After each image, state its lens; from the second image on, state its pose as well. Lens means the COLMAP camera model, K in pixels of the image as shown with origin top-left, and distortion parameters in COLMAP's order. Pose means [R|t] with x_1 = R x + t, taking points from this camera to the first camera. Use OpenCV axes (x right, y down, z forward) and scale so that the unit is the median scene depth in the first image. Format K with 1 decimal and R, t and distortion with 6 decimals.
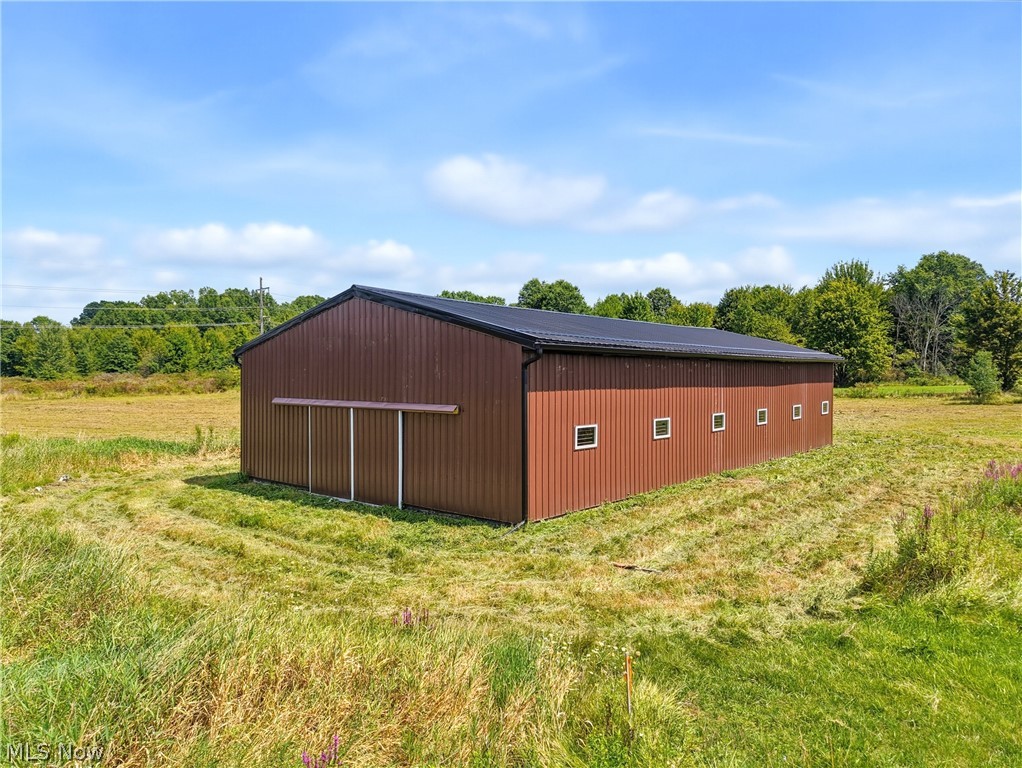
lens RADIAL K [[690.6, 0, 511.0], [0, 690.6, 384.0], [0, 0, 1]] dist [-0.001063, -0.002147]
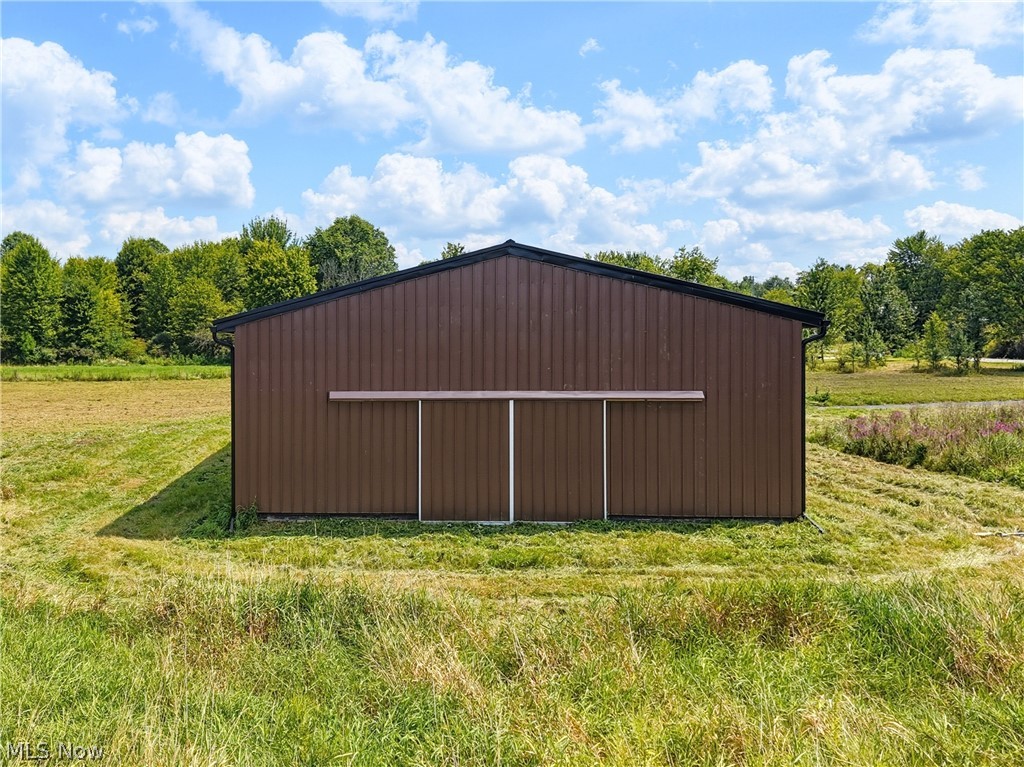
lens RADIAL K [[692.0, 0, 512.0], [0, 692.0, 383.5], [0, 0, 1]] dist [-0.001063, -0.002147]
pose [[0.837564, -0.029473, 0.545544, -0.654510], [0.014821, 0.999402, 0.031238, -0.008111], [-0.546139, -0.018078, 0.837500, 0.359373]]
